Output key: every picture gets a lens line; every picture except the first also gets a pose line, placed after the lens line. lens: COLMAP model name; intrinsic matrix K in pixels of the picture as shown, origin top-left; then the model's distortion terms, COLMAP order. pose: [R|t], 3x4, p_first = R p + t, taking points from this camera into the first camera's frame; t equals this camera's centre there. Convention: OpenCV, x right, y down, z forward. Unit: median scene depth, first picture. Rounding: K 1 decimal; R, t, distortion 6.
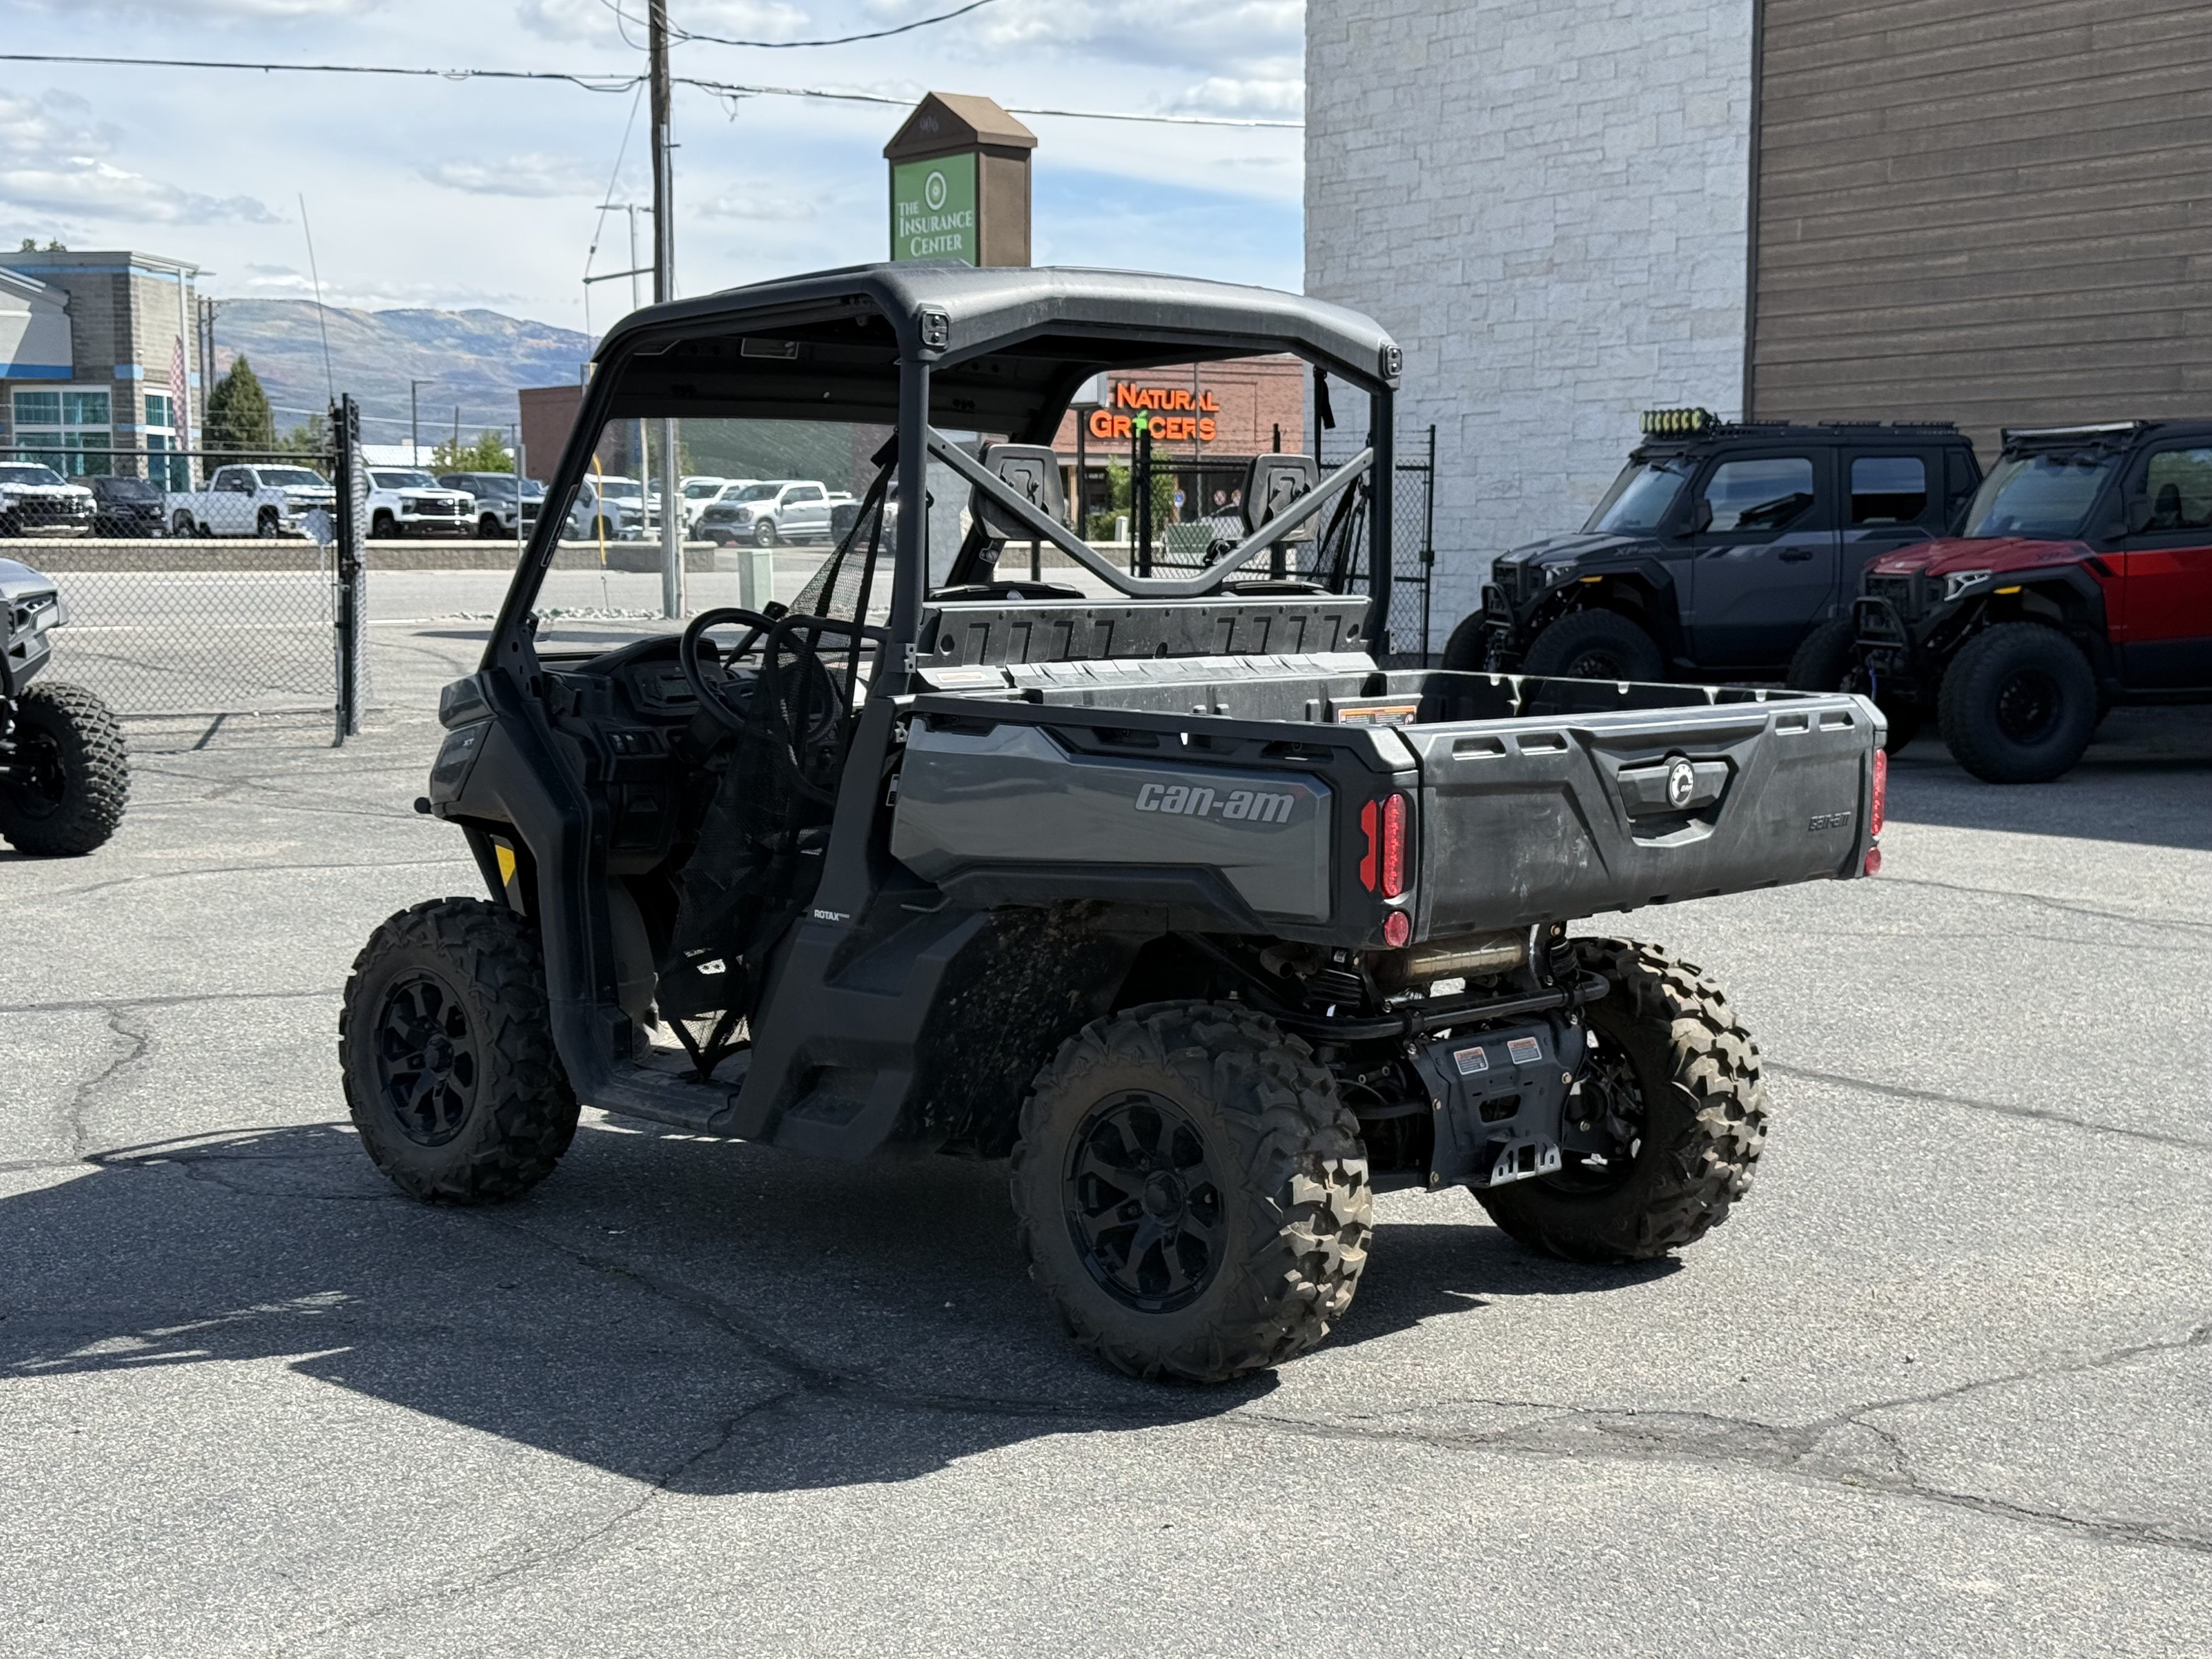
lens RADIAL K [[3050.2, 0, 1071.0], [0, 3050.2, 833.1], [0, 0, 1]] dist [0.133174, -0.157500]
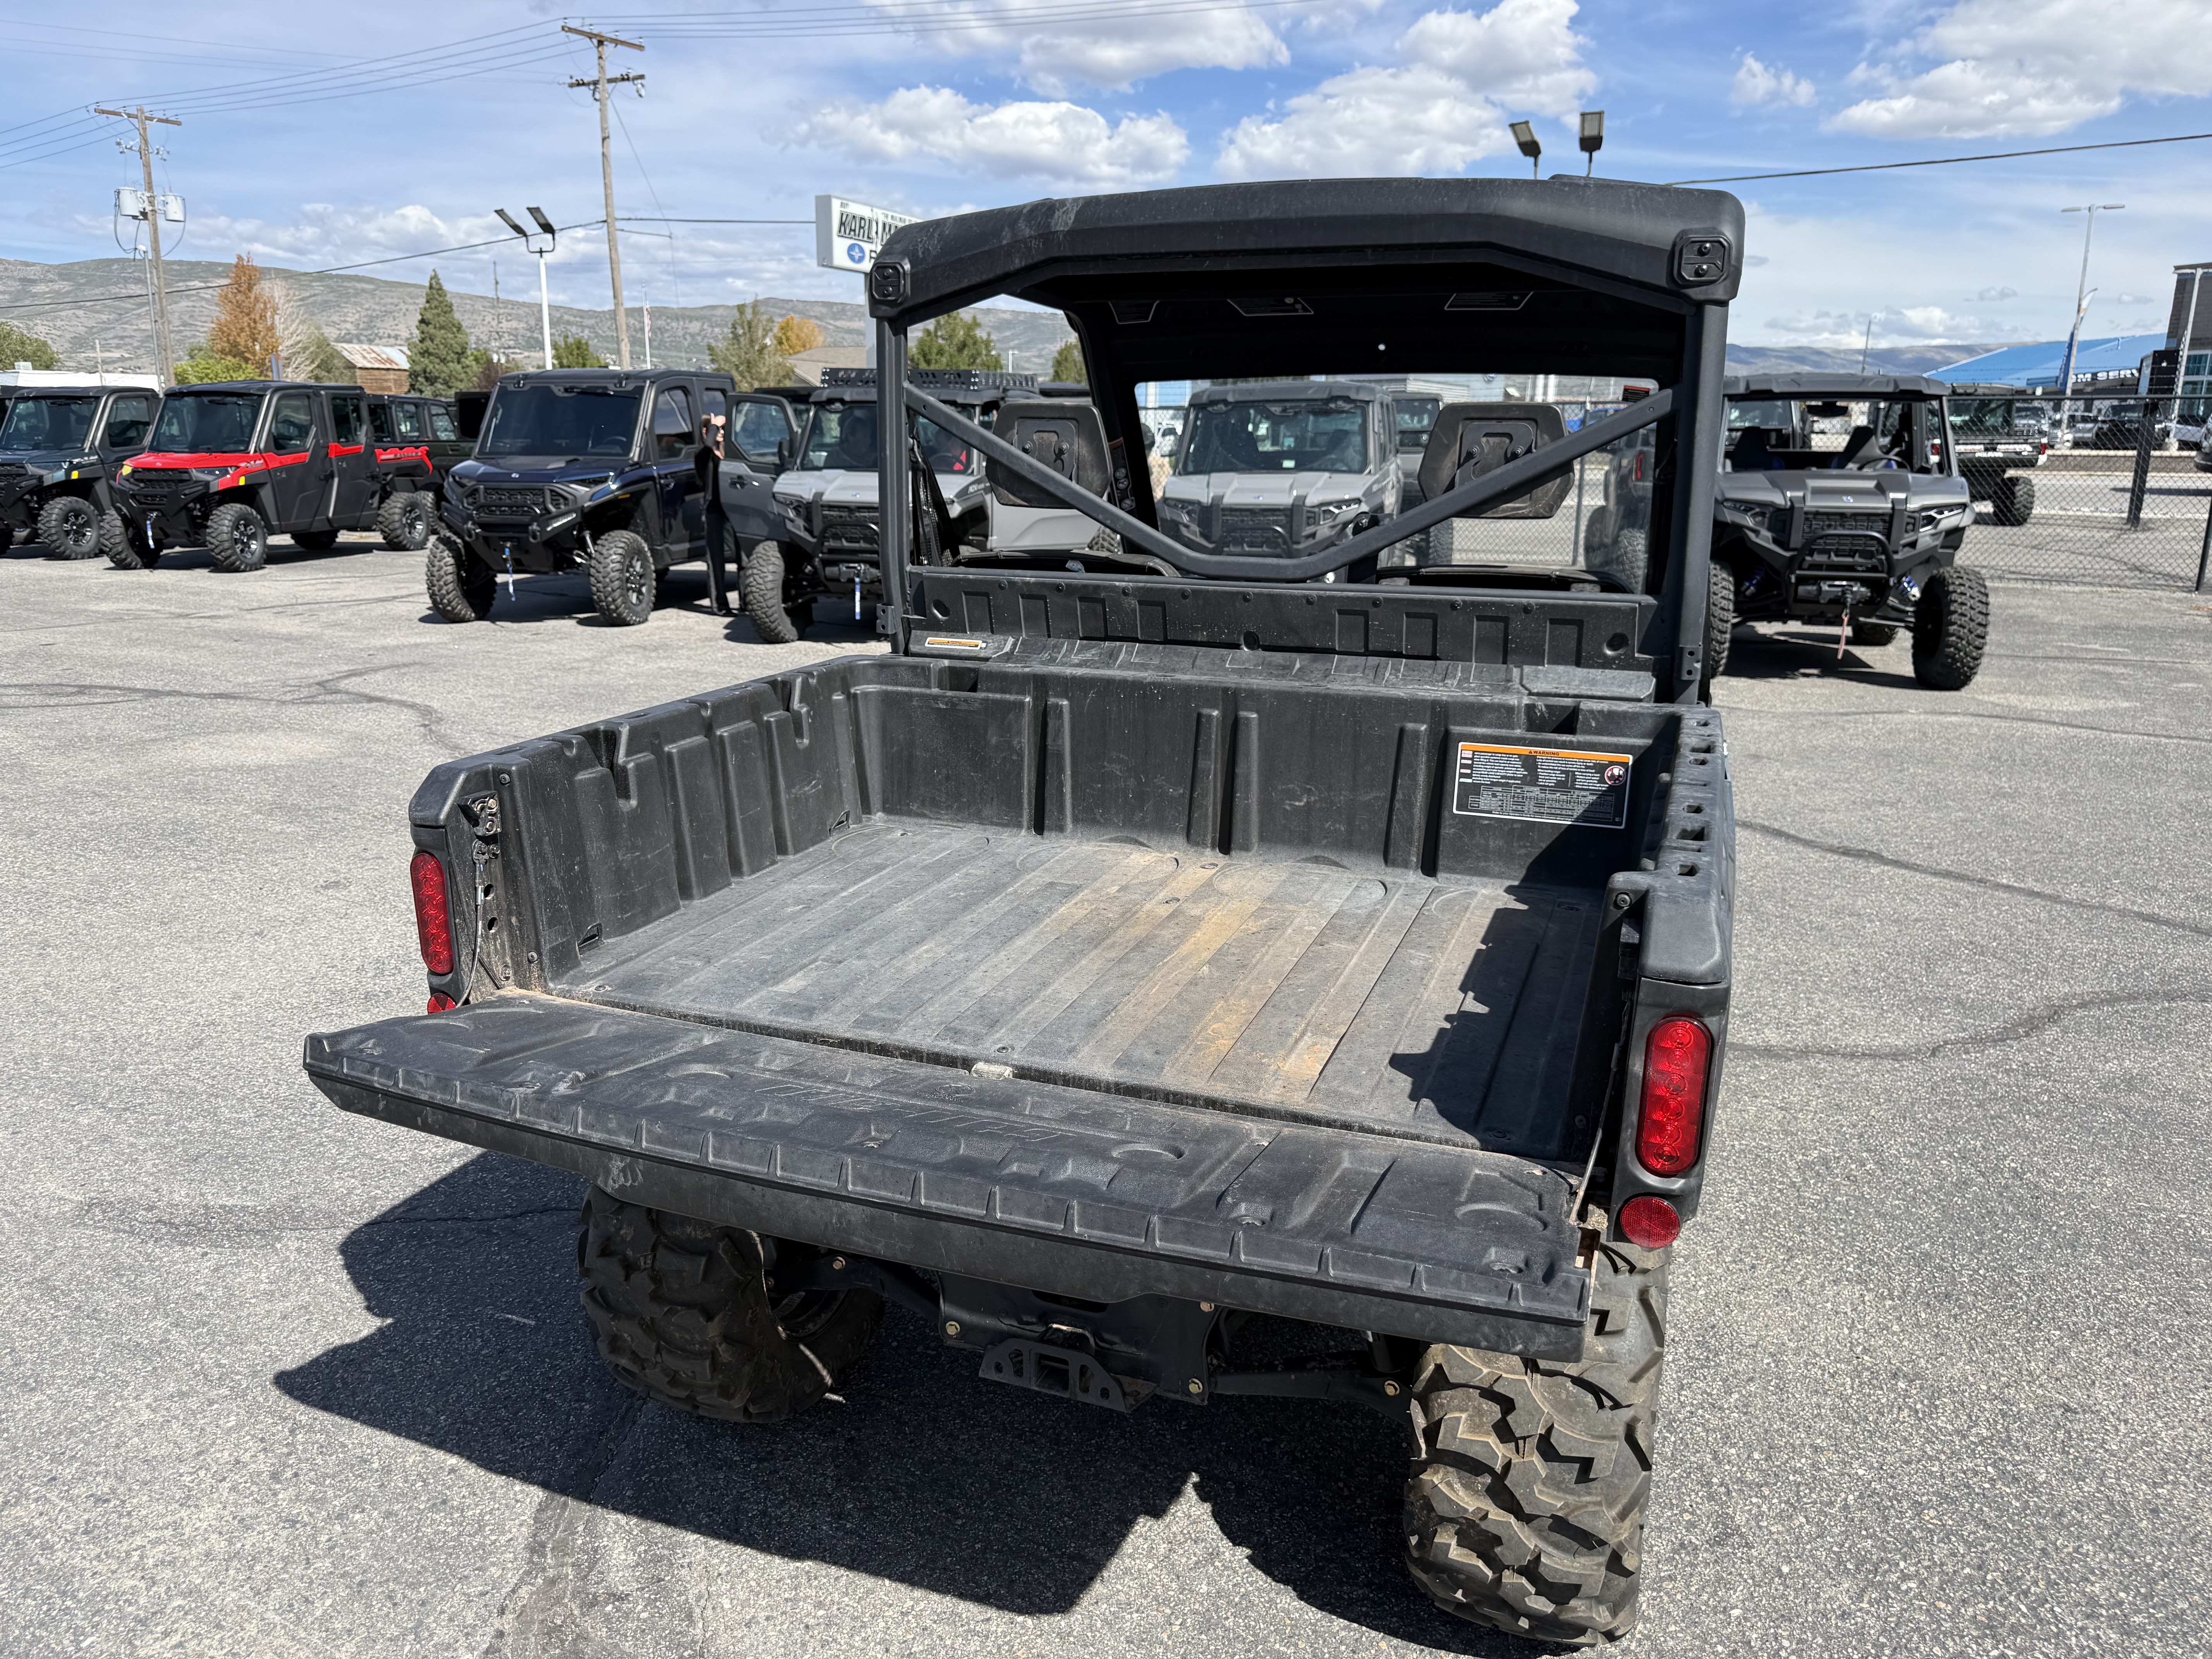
lens RADIAL K [[1552.9, 0, 1099.3], [0, 1552.9, 848.3], [0, 0, 1]] dist [0.066289, -0.090950]
pose [[0.398742, 0.235945, -0.886191, 0.403728], [-0.095691, 0.971766, 0.215673, -0.089805], [0.912057, -0.001197, 0.410061, 0.741928]]
